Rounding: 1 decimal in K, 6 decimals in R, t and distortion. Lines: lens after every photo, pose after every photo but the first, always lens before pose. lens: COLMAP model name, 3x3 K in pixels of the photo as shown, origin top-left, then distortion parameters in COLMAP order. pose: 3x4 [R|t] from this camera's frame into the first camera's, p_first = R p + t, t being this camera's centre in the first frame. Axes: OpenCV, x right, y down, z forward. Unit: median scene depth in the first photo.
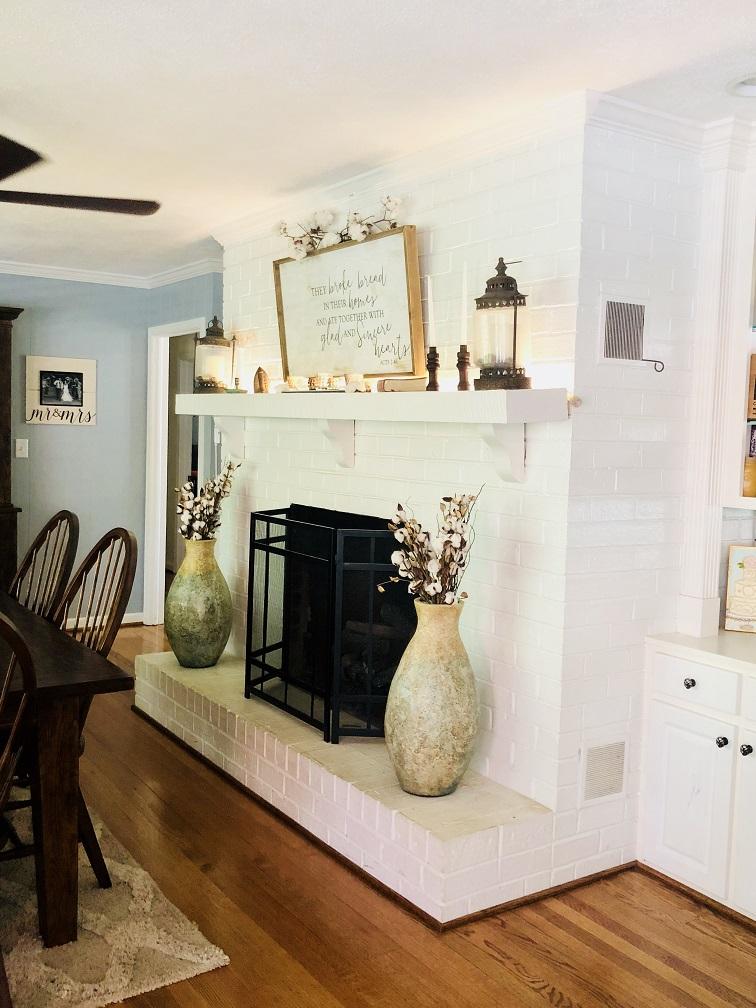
lens RADIAL K [[973.5, 0, 378.0], [0, 973.5, 504.0], [0, 0, 1]] dist [0.006970, 0.002011]
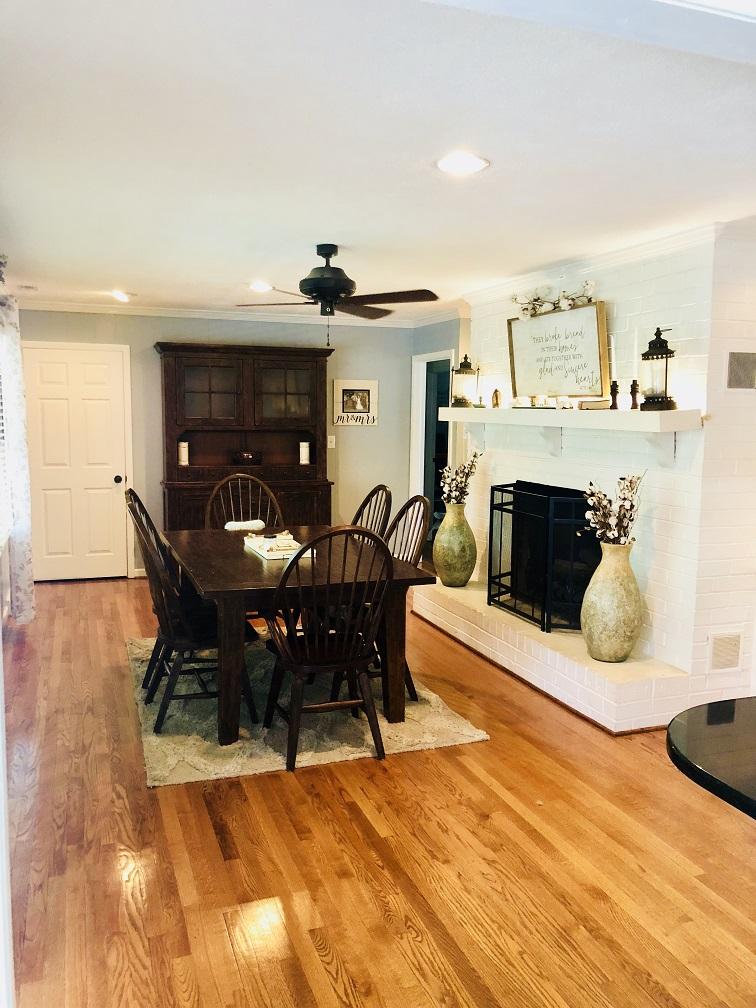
lens RADIAL K [[825.8, 0, 378.0], [0, 825.8, 504.0], [0, 0, 1]] dist [0.038319, -0.007690]
pose [[0.972232, 0.007761, -0.233892, 0.000102], [-0.000038, 0.999455, 0.033006, -0.007524], [0.234021, -0.032081, 0.971702, -0.381225]]
